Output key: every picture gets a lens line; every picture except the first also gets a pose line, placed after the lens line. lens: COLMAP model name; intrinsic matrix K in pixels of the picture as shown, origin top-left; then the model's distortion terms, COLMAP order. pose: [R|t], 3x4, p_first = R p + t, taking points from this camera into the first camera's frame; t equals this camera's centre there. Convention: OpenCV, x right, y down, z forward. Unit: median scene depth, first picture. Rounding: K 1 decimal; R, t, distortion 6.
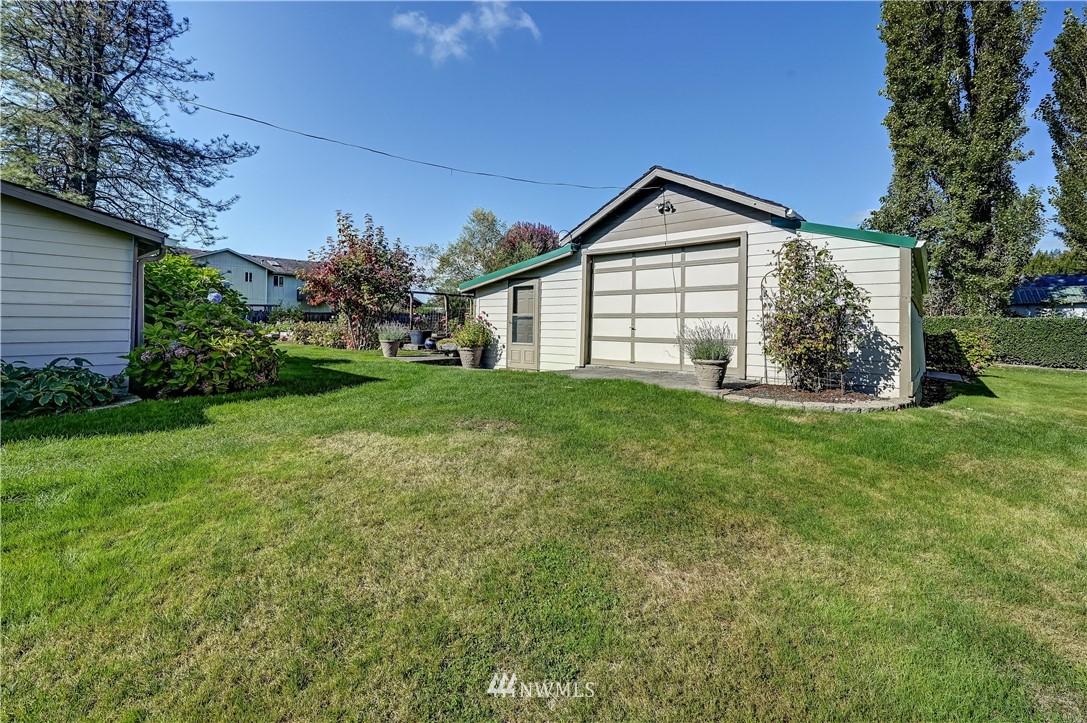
lens RADIAL K [[432.8, 0, 559.2], [0, 432.8, 322.7], [0, 0, 1]] dist [-0.009869, -0.000815]
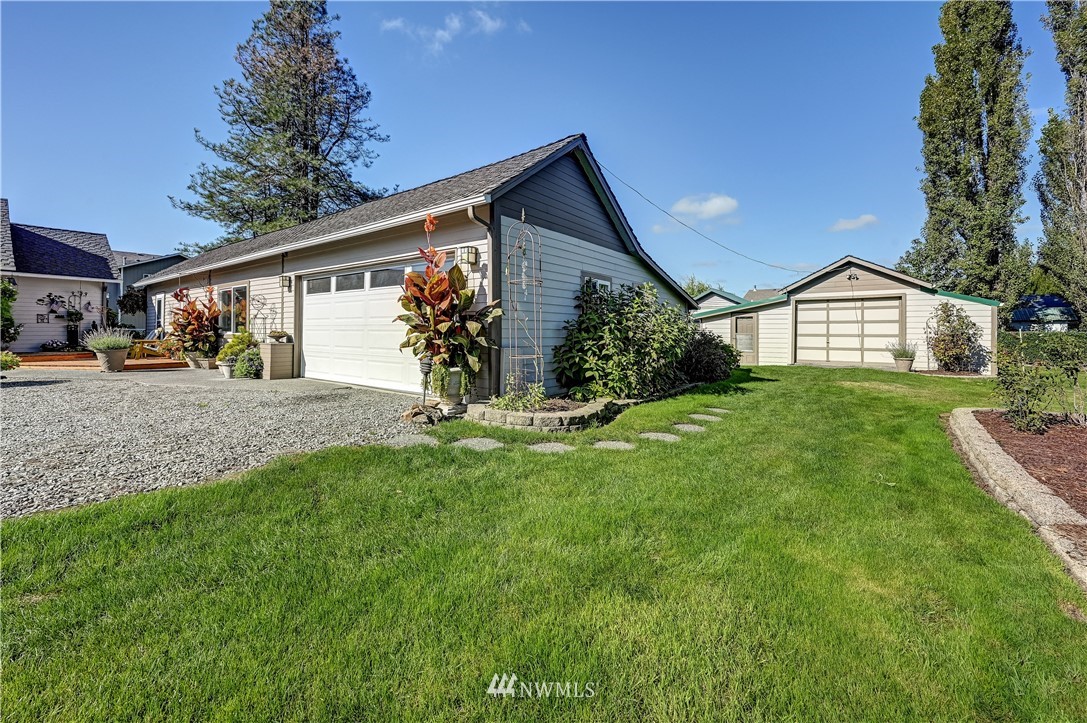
lens RADIAL K [[432.8, 0, 554.2], [0, 432.8, 331.6], [0, 0, 1]] dist [-0.009869, -0.000815]
pose [[0.999610, -0.001262, 0.027884, -0.886592], [0.001222, 0.999998, 0.001458, -0.030966], [-0.027886, -0.001424, 0.999610, -0.660546]]
